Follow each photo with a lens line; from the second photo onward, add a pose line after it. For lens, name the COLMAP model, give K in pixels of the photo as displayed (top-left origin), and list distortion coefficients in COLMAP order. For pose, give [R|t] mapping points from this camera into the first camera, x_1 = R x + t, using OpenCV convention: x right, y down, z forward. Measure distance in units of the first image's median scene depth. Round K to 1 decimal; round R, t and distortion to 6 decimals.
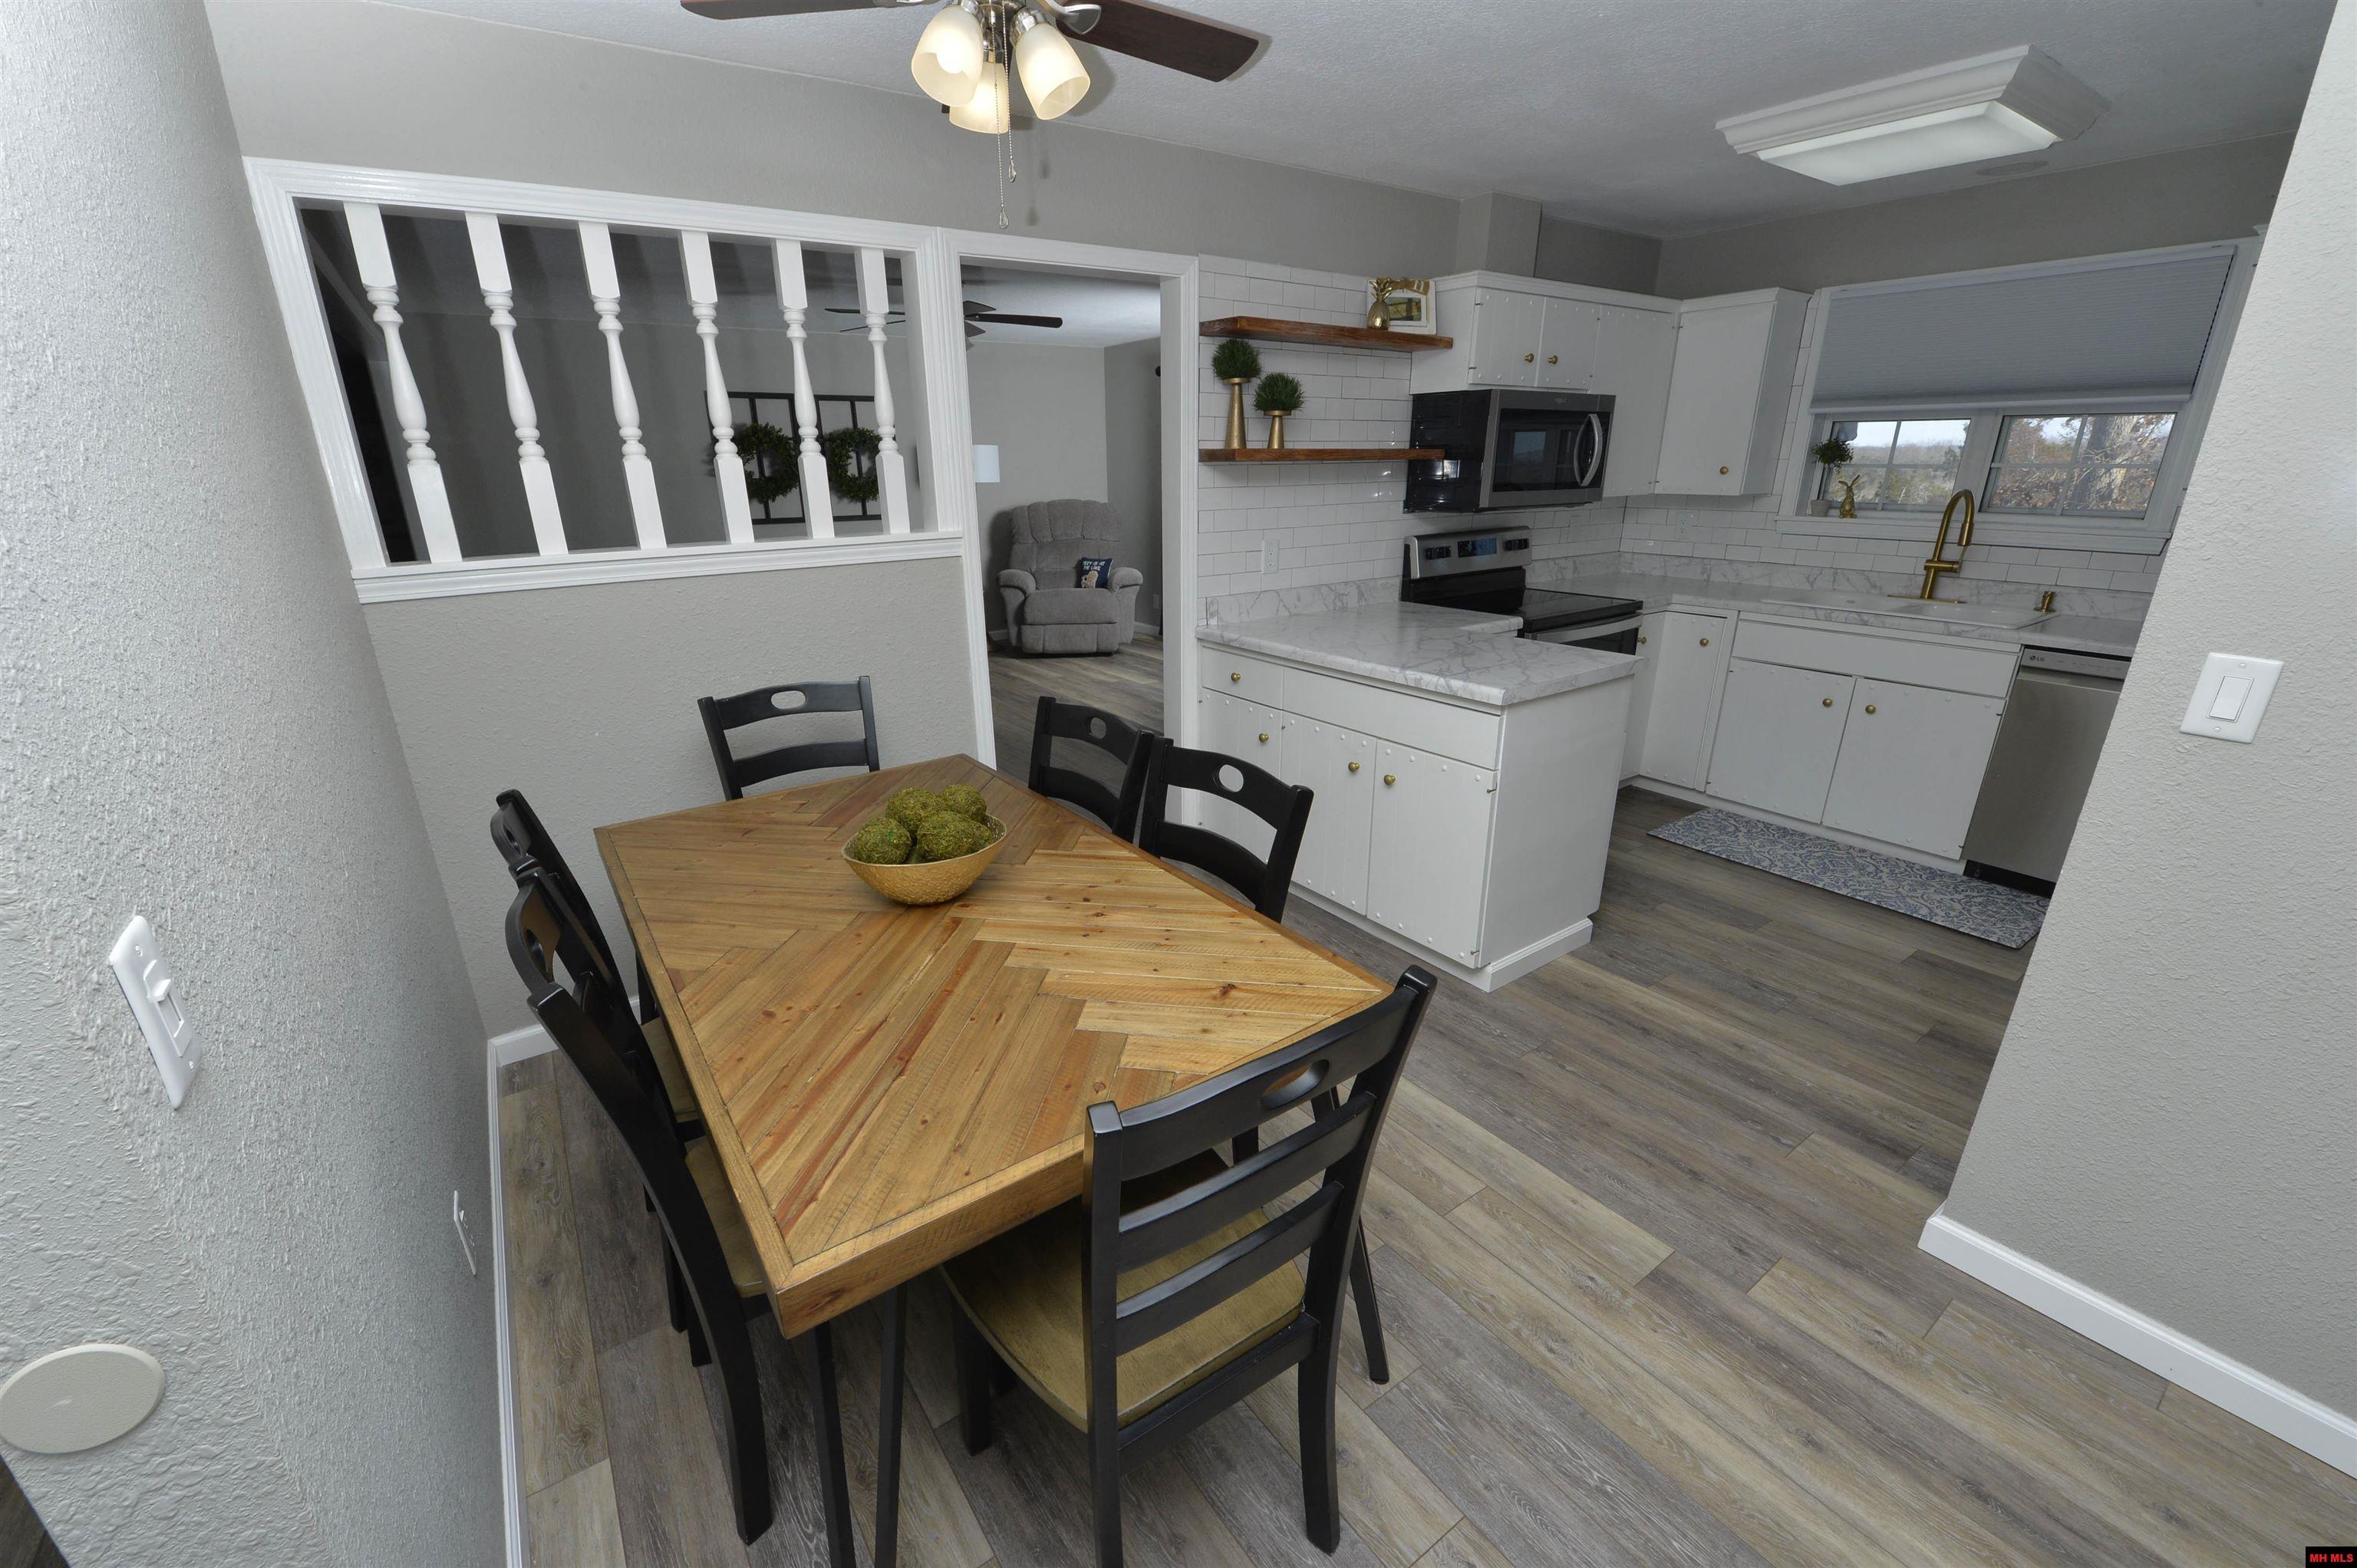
lens RADIAL K [[941.7, 0, 1172.9], [0, 941.7, 779.3], [0, 0, 1]] dist [-0.012683, 0.000088]
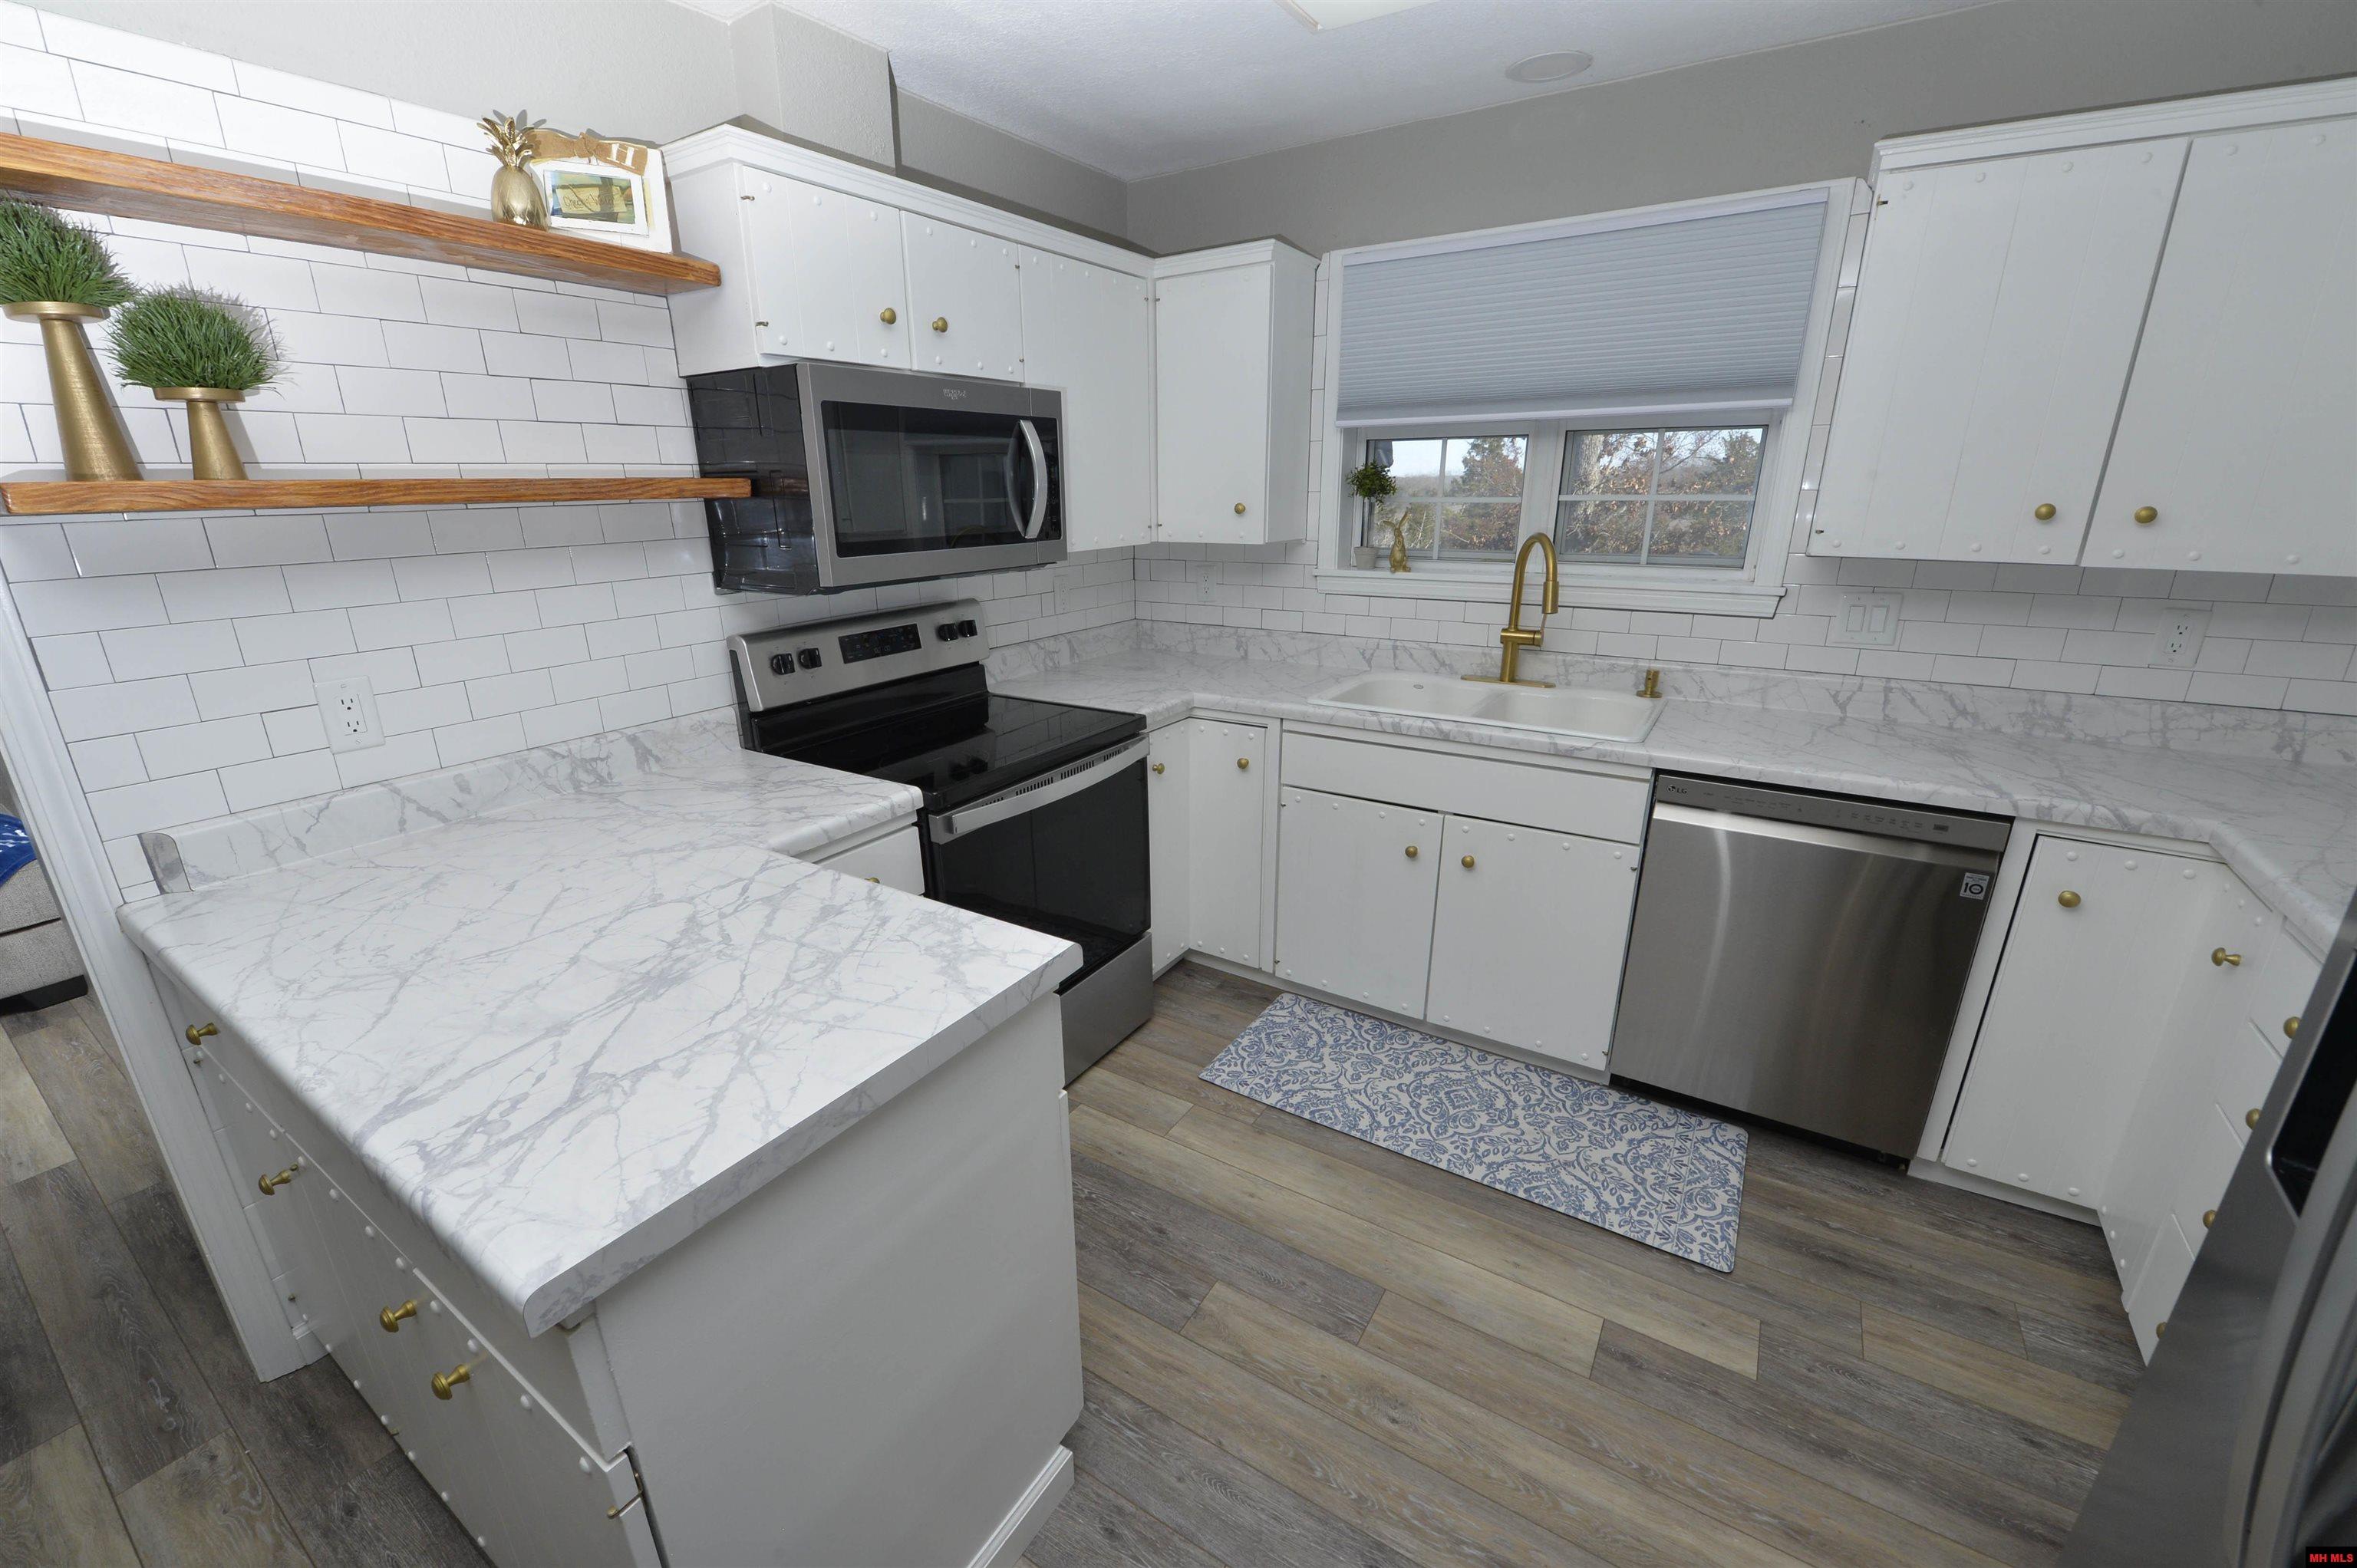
lens RADIAL K [[941.7, 0, 1179.5], [0, 941.7, 785.8], [0, 0, 1]] dist [-0.012683, 0.000088]
pose [[0.922270, -0.117998, 0.368096, 0.285649], [0.127758, 0.991803, -0.002164, -0.140208], [-0.364823, 0.049023, 0.929785, 0.407395]]
